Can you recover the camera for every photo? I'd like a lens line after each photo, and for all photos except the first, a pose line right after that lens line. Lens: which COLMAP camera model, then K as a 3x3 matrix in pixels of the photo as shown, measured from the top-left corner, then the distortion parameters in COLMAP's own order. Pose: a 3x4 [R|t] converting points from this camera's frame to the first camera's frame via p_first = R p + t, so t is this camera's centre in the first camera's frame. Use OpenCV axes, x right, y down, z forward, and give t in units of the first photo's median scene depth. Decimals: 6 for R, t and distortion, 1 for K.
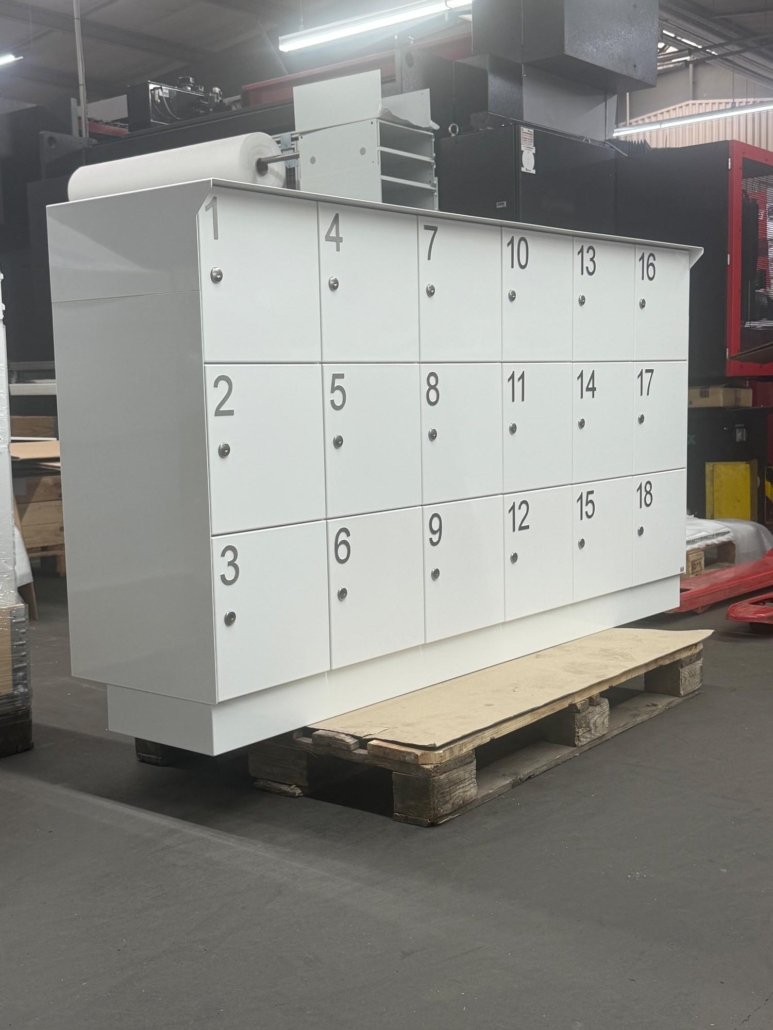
lens RADIAL K [[1261.0, 0, 381.2], [0, 1261.0, 518.9], [0, 0, 1]] dist [0.106992, 0.000000]
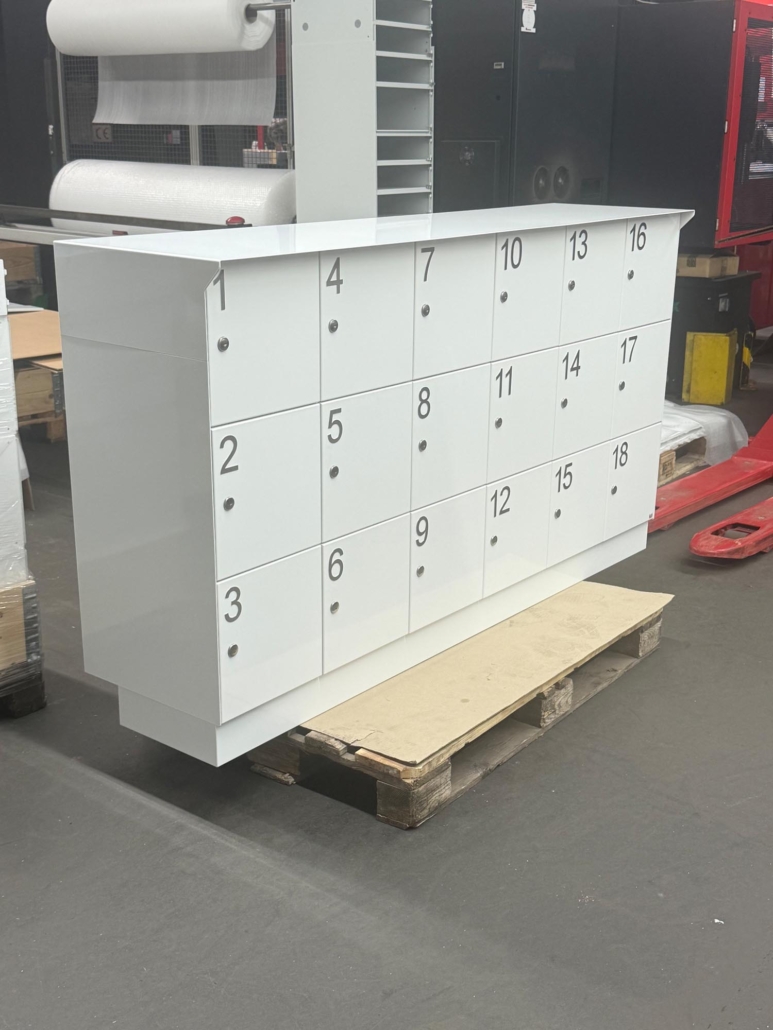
lens RADIAL K [[1261.0, 0, 393.4], [0, 1261.0, 524.8], [0, 0, 1]] dist [0.106992, 0.000000]
pose [[0.999193, 0.025847, 0.030730, -0.014277], [-0.031446, 0.979584, 0.198562, -0.208611], [-0.024970, -0.199368, 0.979606, -0.046790]]
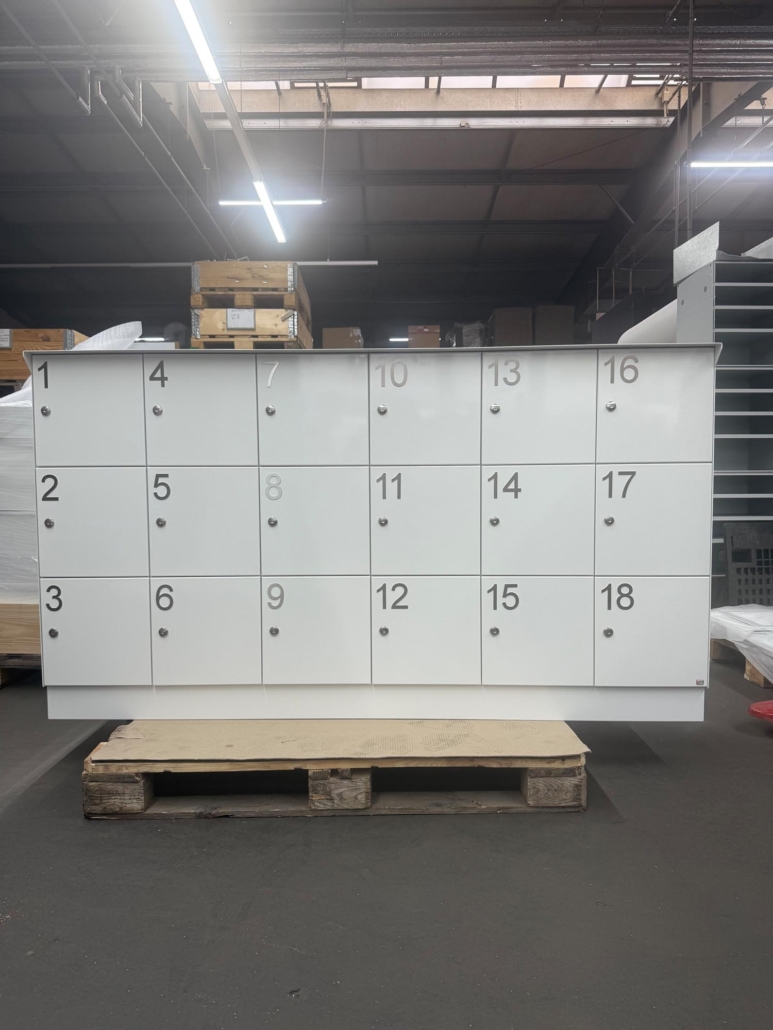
lens RADIAL K [[720.1, 0, 392.0], [0, 720.1, 514.4], [0, 0, 1]] dist [0.055310, -0.013553]
pose [[0.624700, 0.061990, -0.778401, 0.676693], [-0.092028, 0.995742, 0.005443, -0.088599], [0.775423, 0.068234, 0.627744, 0.629593]]
